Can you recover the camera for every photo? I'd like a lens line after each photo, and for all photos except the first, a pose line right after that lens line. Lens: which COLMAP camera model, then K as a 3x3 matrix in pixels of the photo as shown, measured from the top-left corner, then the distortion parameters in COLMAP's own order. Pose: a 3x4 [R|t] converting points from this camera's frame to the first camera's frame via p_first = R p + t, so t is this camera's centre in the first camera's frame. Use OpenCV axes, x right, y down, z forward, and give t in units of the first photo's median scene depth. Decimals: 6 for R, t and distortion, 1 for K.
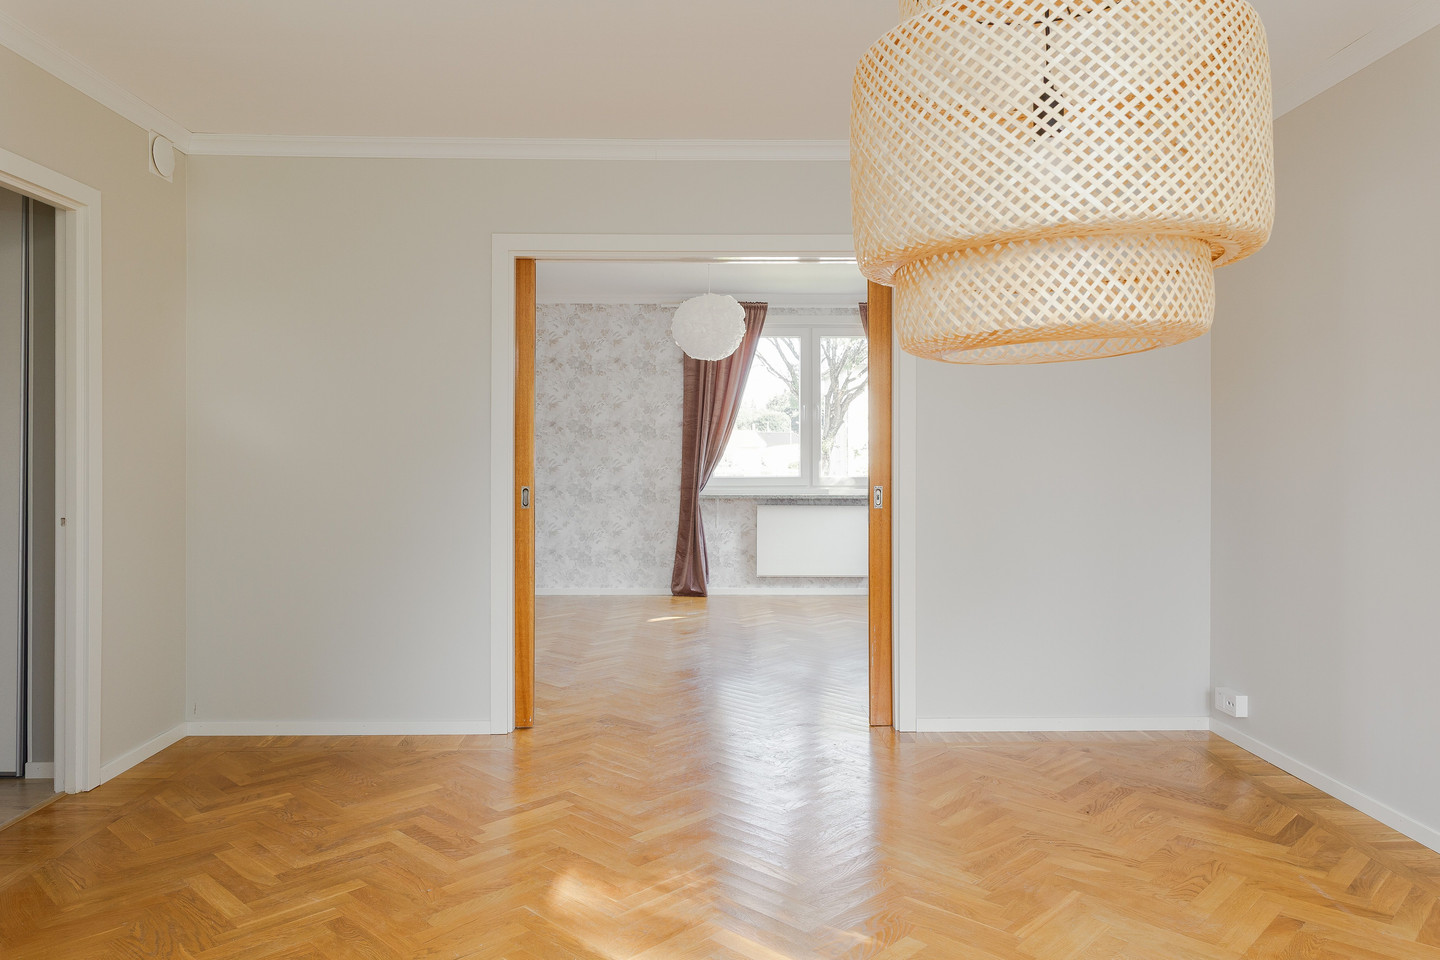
lens RADIAL K [[974.4, 0, 720.0], [0, 974.4, 480.0], [0, 0, 1]] dist [0.000505, 0.000275]
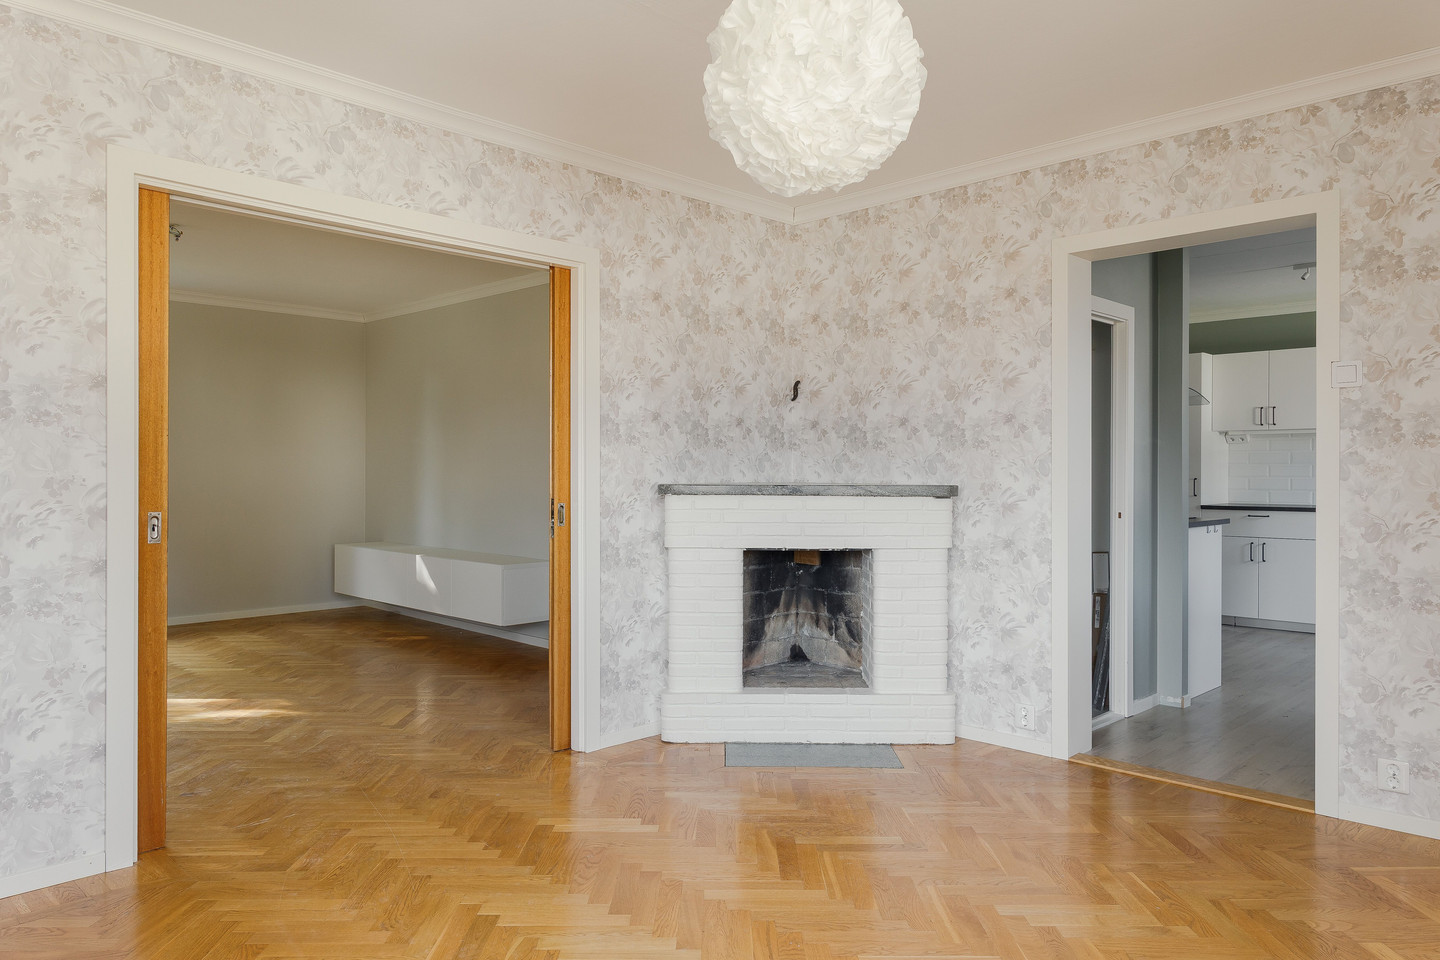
lens RADIAL K [[974.4, 0, 720.0], [0, 974.4, 480.0], [0, 0, 1]] dist [0.000505, 0.000275]
pose [[0.877082, -0.023485, 0.479766, -0.429225], [0.014372, 0.999640, 0.022660, -0.034900], [-0.480126, -0.012979, 0.877104, 0.535561]]
